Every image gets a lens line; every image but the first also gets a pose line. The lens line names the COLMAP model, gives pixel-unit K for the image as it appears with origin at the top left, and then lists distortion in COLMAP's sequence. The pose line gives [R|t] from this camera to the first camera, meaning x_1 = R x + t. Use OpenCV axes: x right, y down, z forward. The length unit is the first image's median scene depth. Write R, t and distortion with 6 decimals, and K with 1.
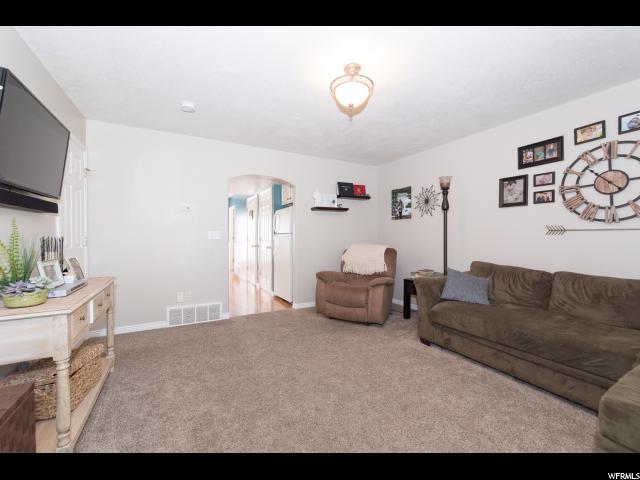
lens RADIAL K [[258.6, 0, 319.5], [0, 258.6, 236.3], [0, 0, 1]] dist [-0.000140, -0.000068]
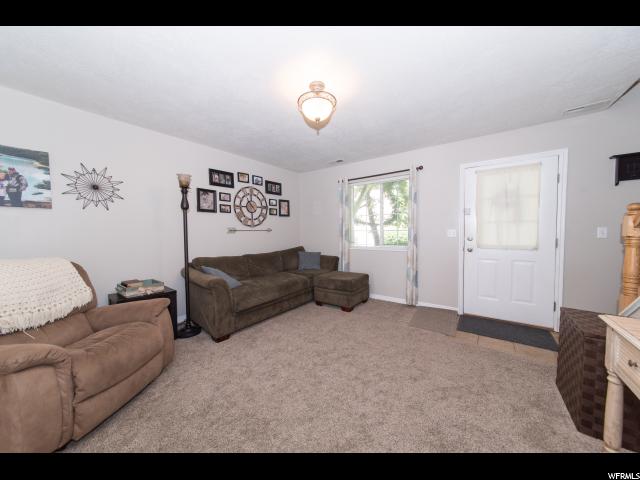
lens RADIAL K [[224.9, 0, 319.3], [0, 224.9, 239.3], [0, 0, 1]] dist [0.002340, 0.000112]
pose [[-0.394004, -0.030954, 0.918587, -0.571177], [0.014090, 0.999112, 0.039711, -0.016747], [-0.919001, 0.028589, -0.393218, 1.016391]]
